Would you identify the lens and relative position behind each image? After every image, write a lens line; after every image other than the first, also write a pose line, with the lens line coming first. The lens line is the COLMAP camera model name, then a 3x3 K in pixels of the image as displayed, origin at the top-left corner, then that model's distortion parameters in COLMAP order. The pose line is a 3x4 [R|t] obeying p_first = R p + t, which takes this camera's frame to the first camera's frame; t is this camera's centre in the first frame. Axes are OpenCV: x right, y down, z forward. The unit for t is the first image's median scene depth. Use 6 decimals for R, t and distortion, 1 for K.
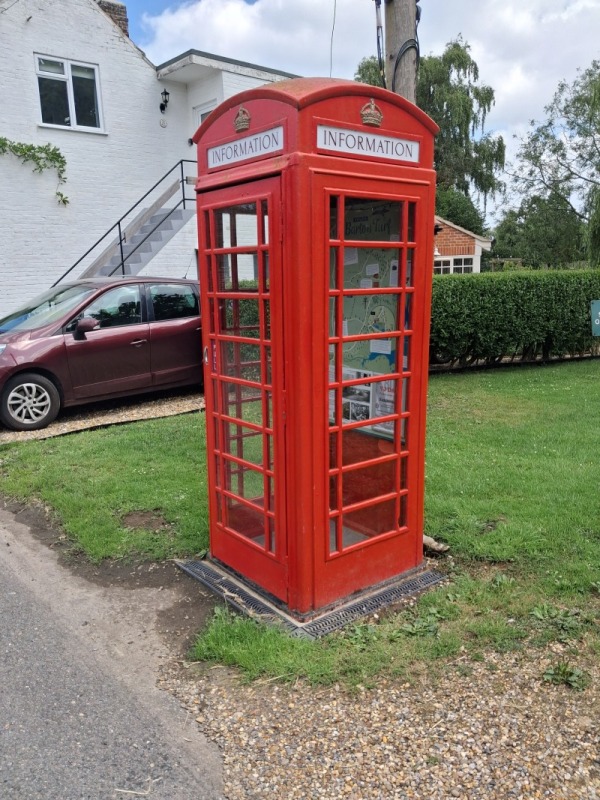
lens RADIAL K [[628.8, 0, 290.8], [0, 628.8, 408.3], [0, 0, 1]] dist [0.018759, -0.029699]
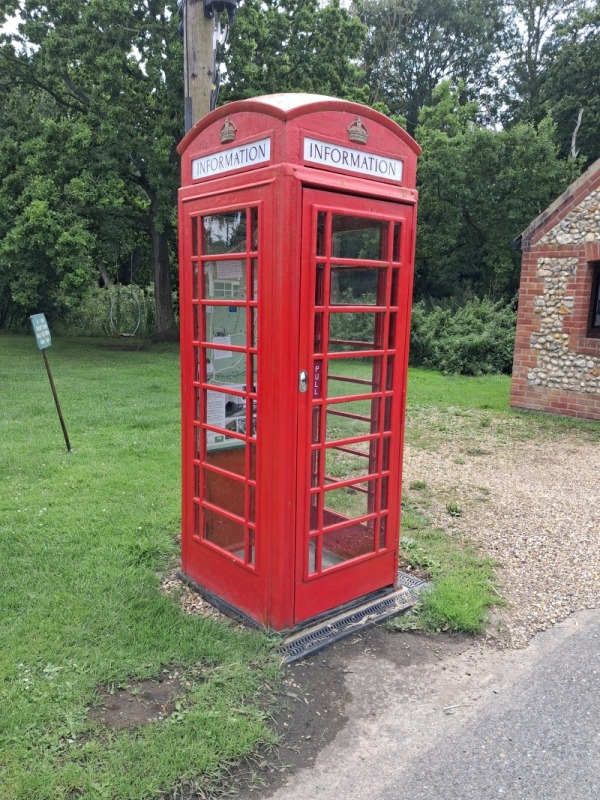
lens RADIAL K [[628.8, 0, 299.2], [0, 628.8, 406.0], [0, 0, 1]] dist [0.018759, -0.029699]
pose [[-0.050374, -0.154099, 0.986771, -0.894257], [0.182200, 0.970026, 0.160785, -0.174309], [-0.981970, 0.187889, -0.020787, 0.957999]]
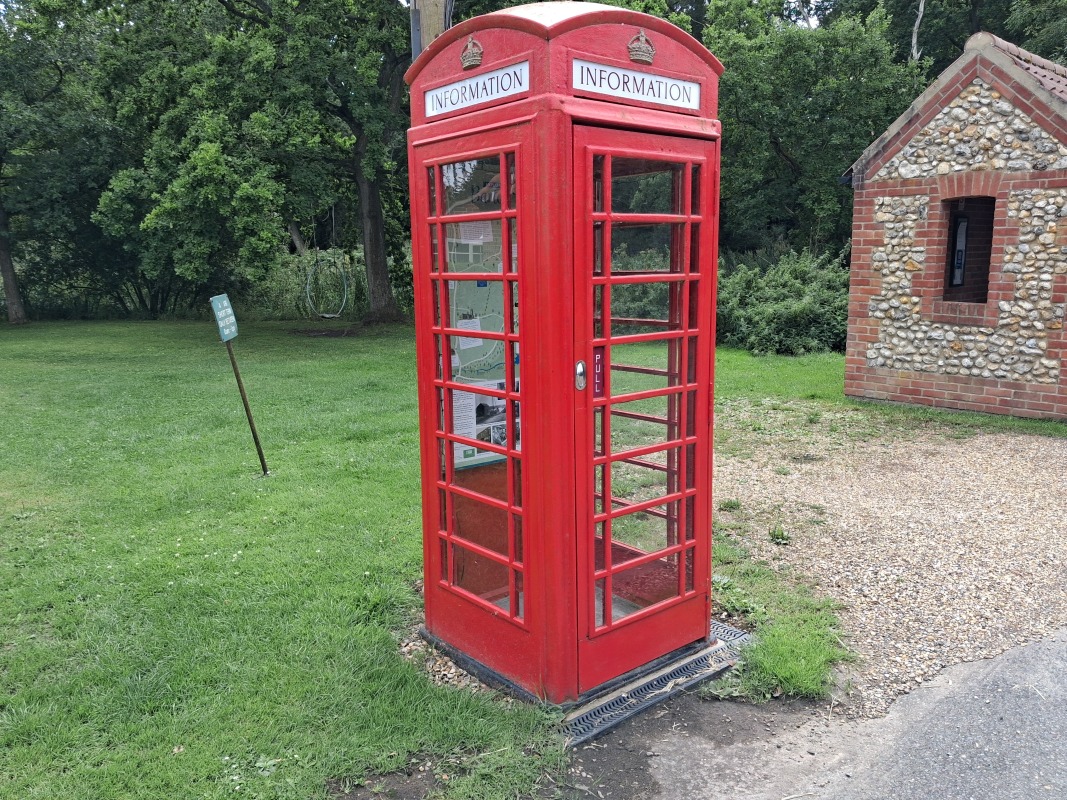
lens RADIAL K [[838.6, 0, 550.8], [0, 838.6, 393.7], [0, 0, 1]] dist [0.018759, -0.029699]
pose [[-0.046231, -0.143042, 0.988636, -0.908362], [0.215694, 0.964918, 0.149697, -0.186360], [-0.975366, 0.220163, -0.013756, 0.973602]]
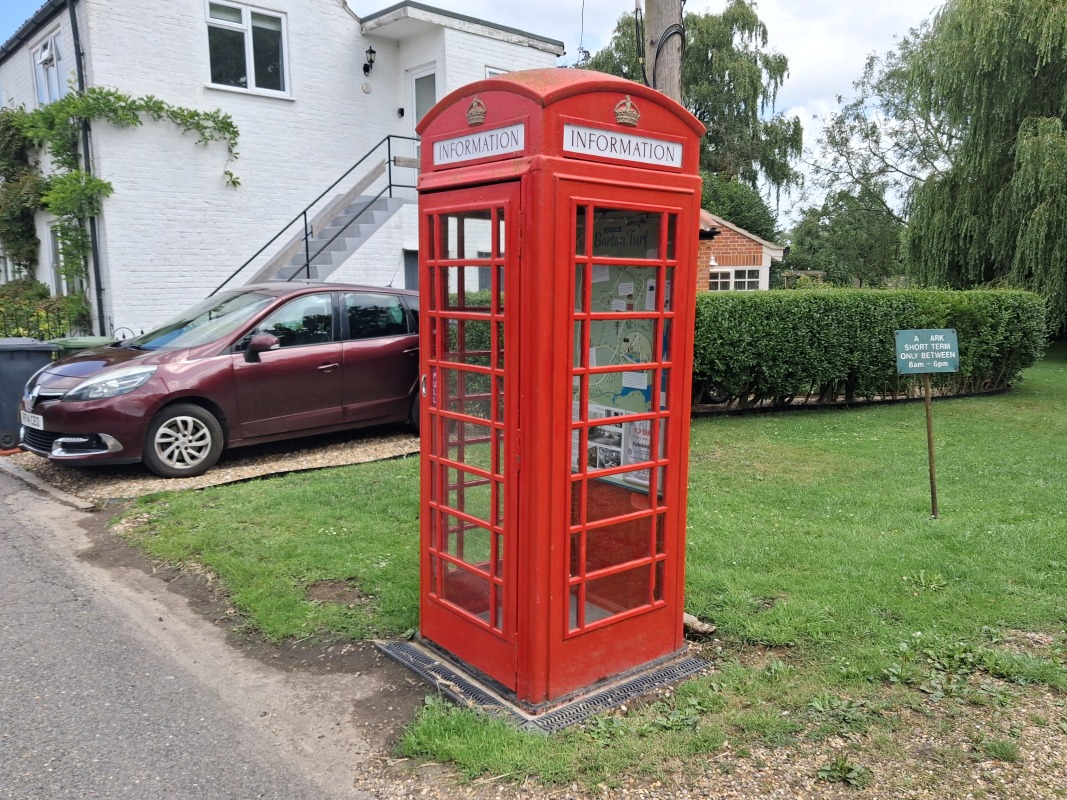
lens RADIAL K [[838.6, 0, 562.9], [0, 838.6, 401.0], [0, 0, 1]] dist [0.018759, -0.029699]
pose [[0.998540, 0.023207, 0.048775, -0.005210], [-0.019757, 0.997348, -0.070048, 0.008599], [-0.050271, 0.068982, 0.996351, -0.094126]]
